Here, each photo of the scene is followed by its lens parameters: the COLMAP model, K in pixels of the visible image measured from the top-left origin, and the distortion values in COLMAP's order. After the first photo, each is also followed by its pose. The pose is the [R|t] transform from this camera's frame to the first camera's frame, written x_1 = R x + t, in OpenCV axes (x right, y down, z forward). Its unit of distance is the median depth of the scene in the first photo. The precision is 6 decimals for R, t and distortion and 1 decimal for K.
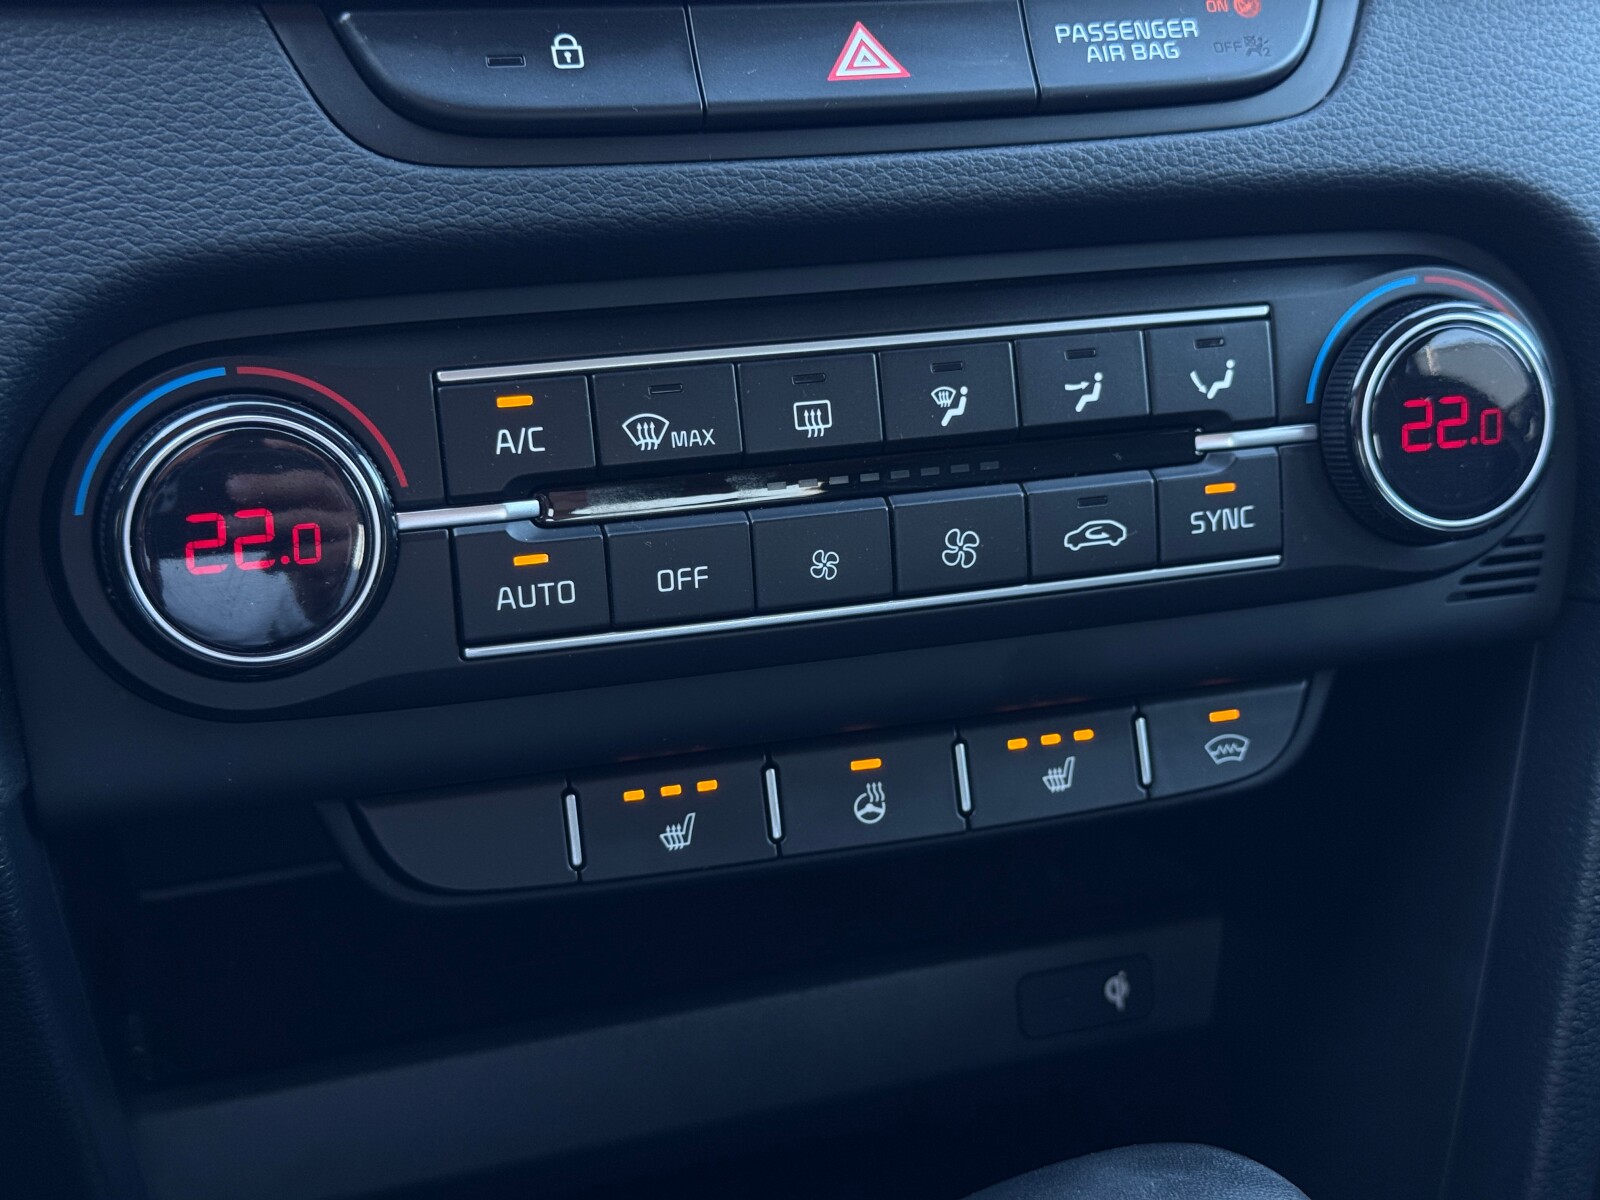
lens RADIAL K [[2342.3, 0, 804.5], [0, 2342.3, 605.7], [0, 0, 1]] dist [0.105382, 0.000000]
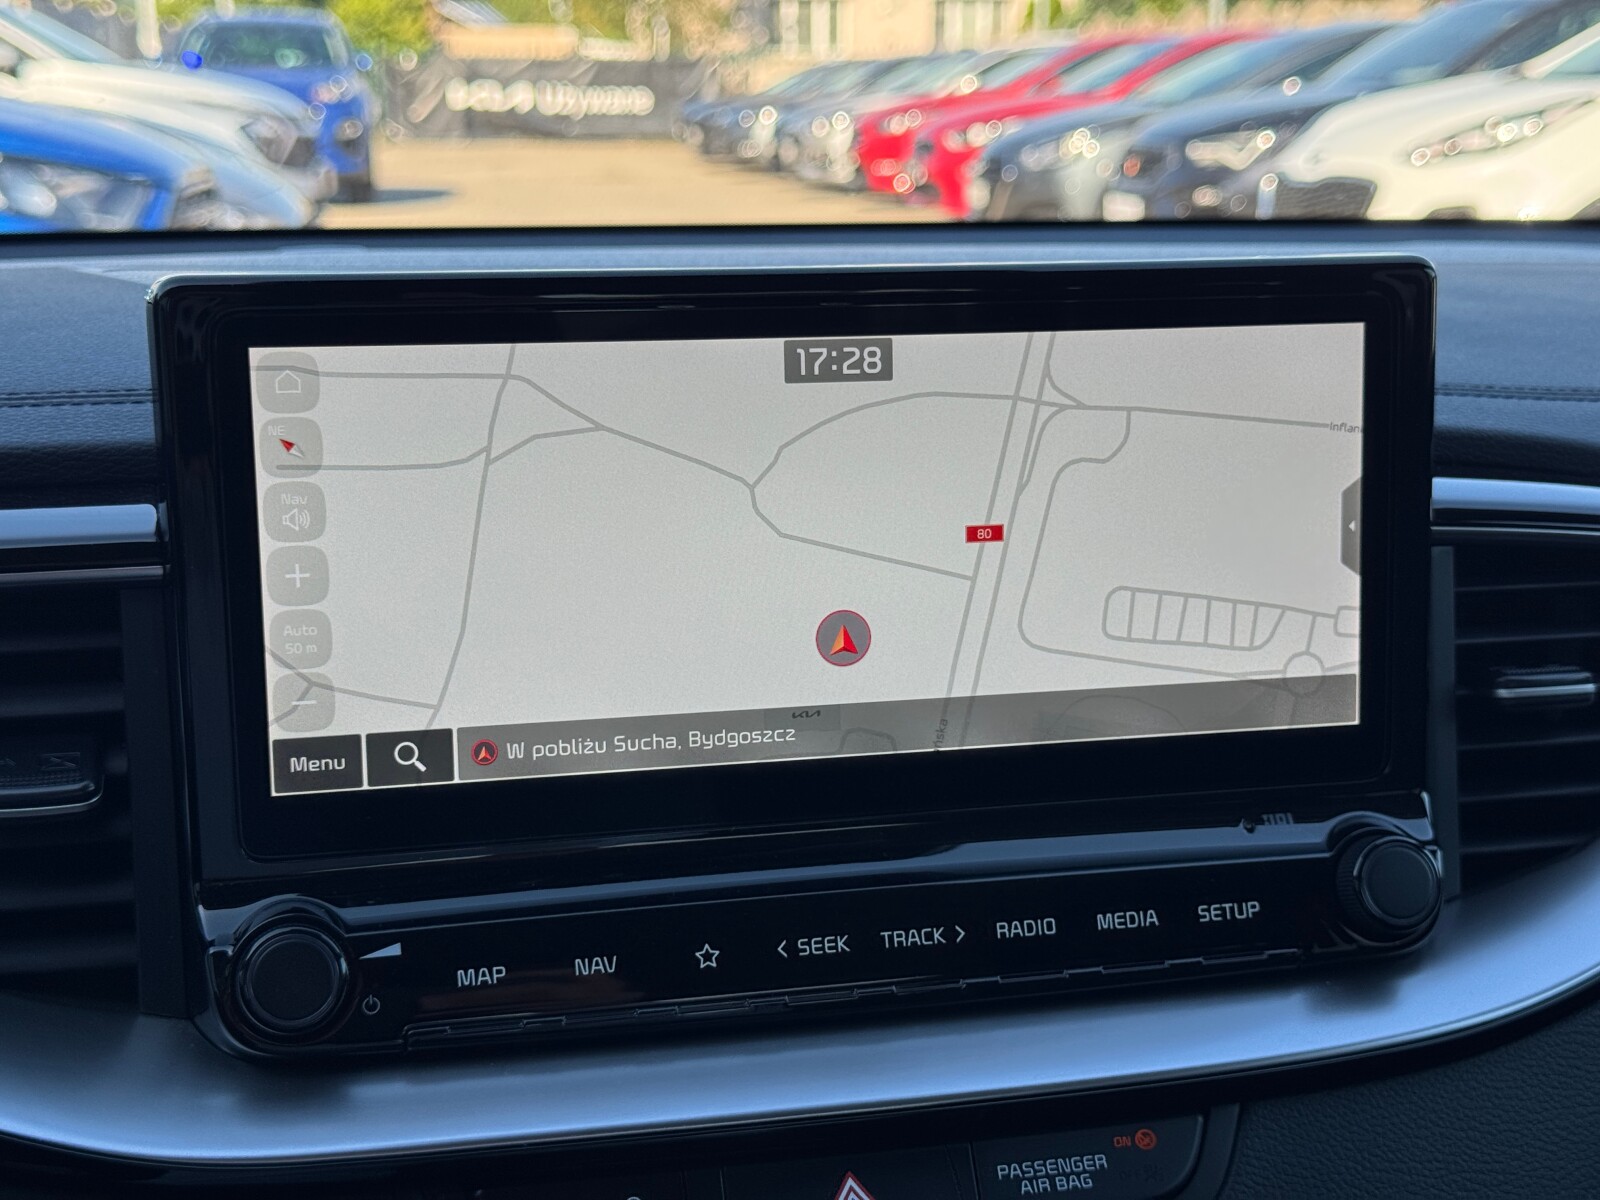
lens RADIAL K [[2342.3, 0, 807.1], [0, 2342.3, 588.3], [0, 0, 1]] dist [0.105382, 0.000000]
pose [[0.996235, 0.001181, -0.086686, 0.113168], [-0.019352, 0.977707, -0.209079, -0.281422], [0.084507, 0.209969, 0.974049, -0.400737]]
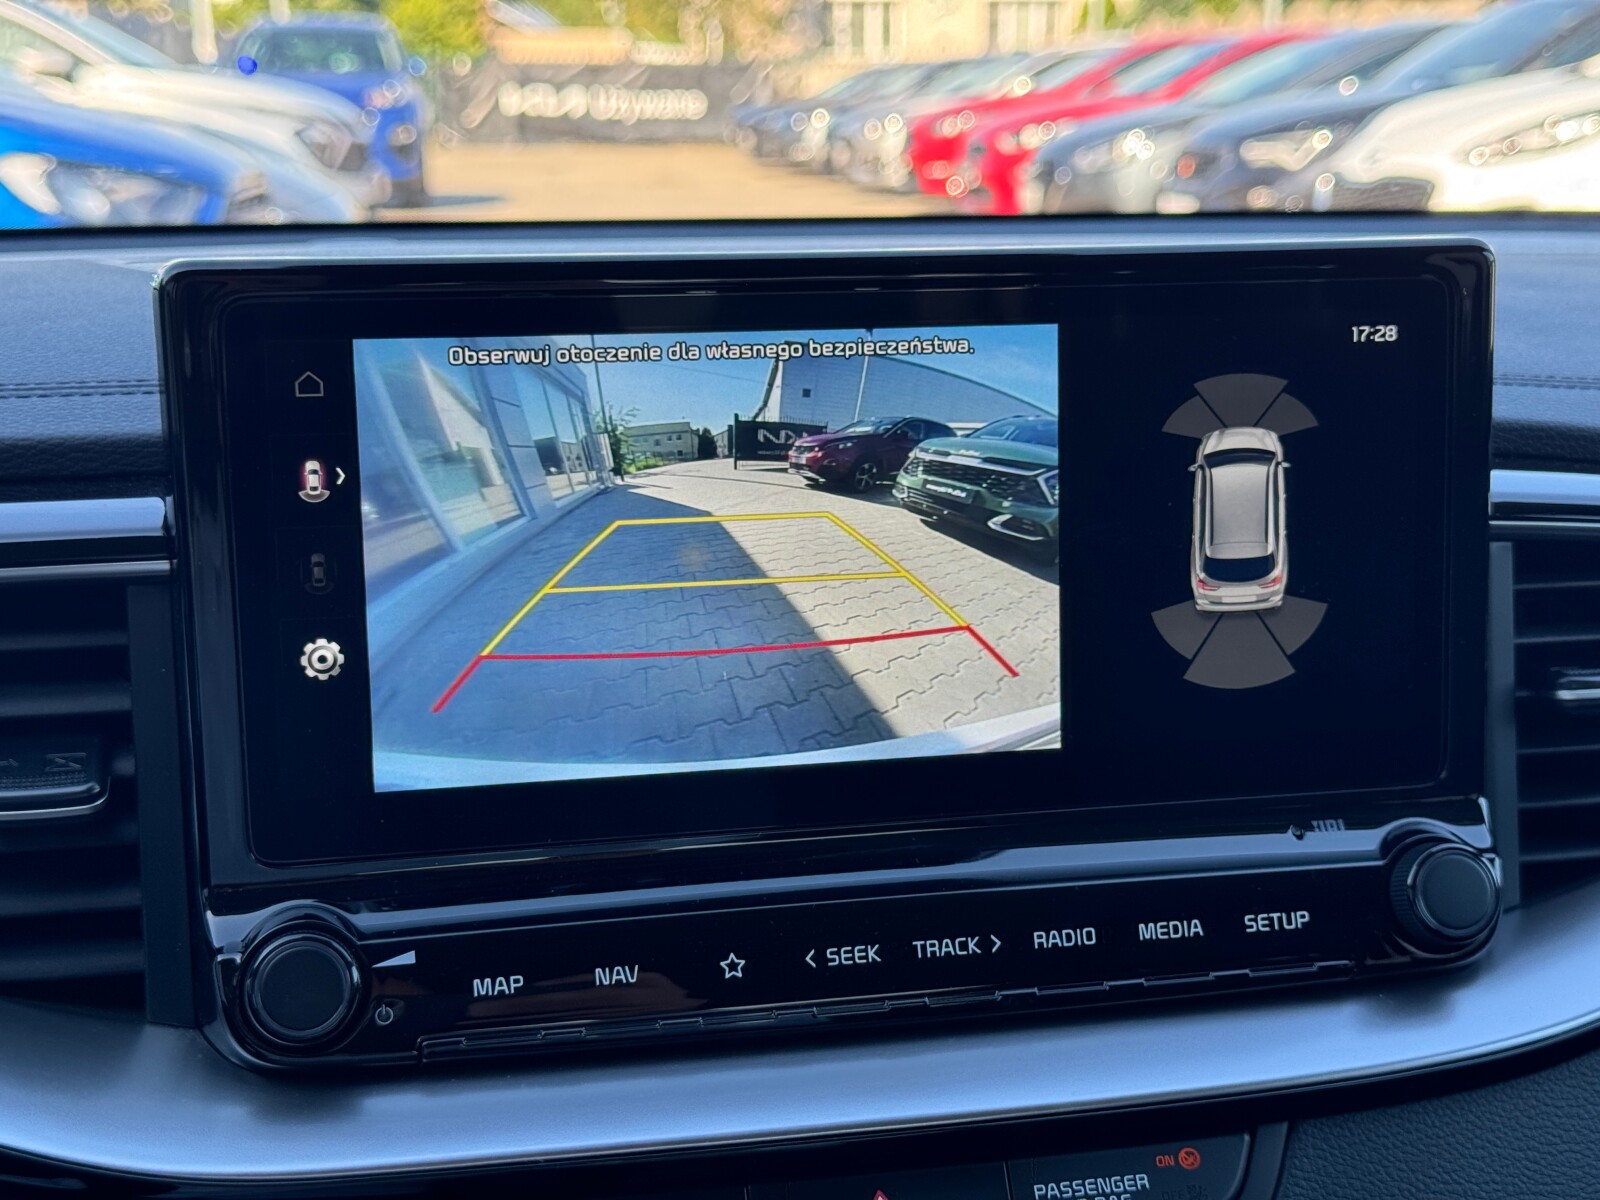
lens RADIAL K [[2342.3, 0, 815.2], [0, 2342.3, 599.9], [0, 0, 1]] dist [0.105382, 0.000000]
pose [[0.994382, 0.002051, -0.105831, 0.121968], [-0.023920, 0.978303, -0.205795, -0.287710], [0.103113, 0.207170, 0.972856, -0.348588]]
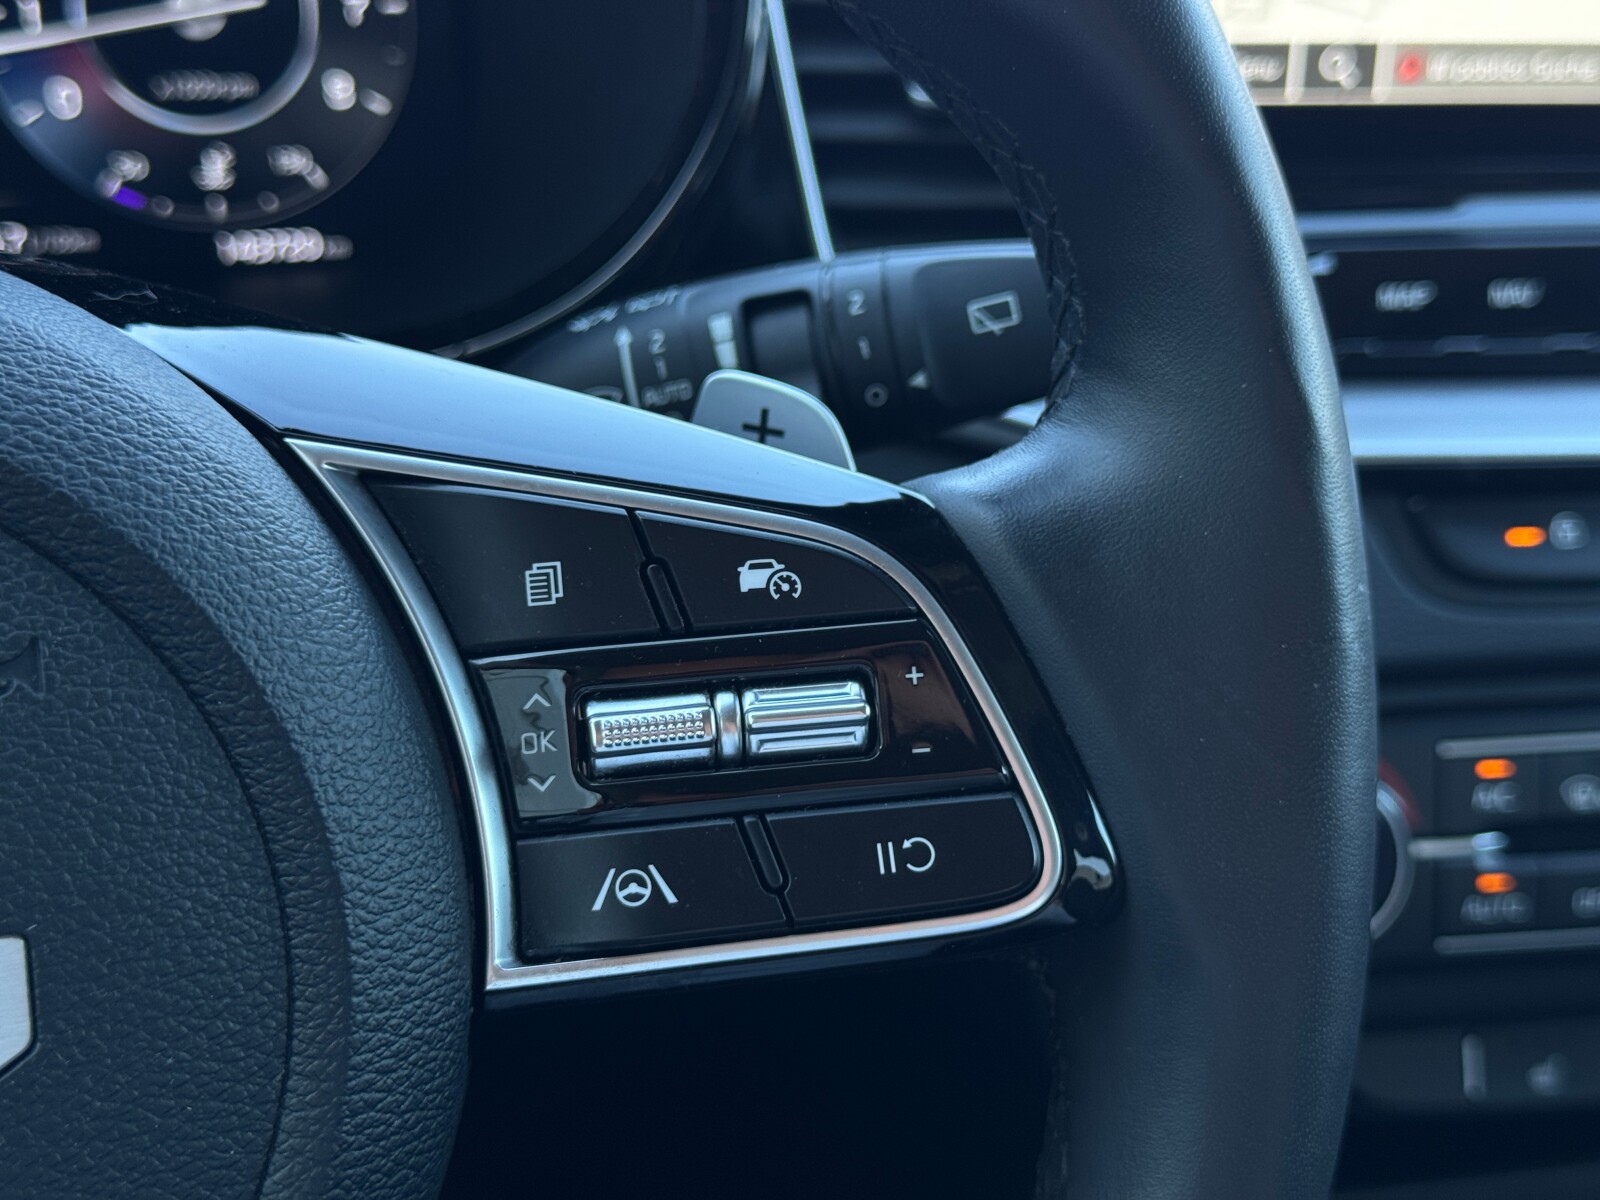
lens RADIAL K [[2342.3, 0, 784.3], [0, 2342.3, 592.7], [0, 0, 1]] dist [0.105382, 0.000000]
pose [[0.993250, 0.068686, -0.093473, -0.396457], [-0.069416, 0.997577, -0.004580, -0.148292], [0.092932, 0.011037, 0.995611, -0.409287]]
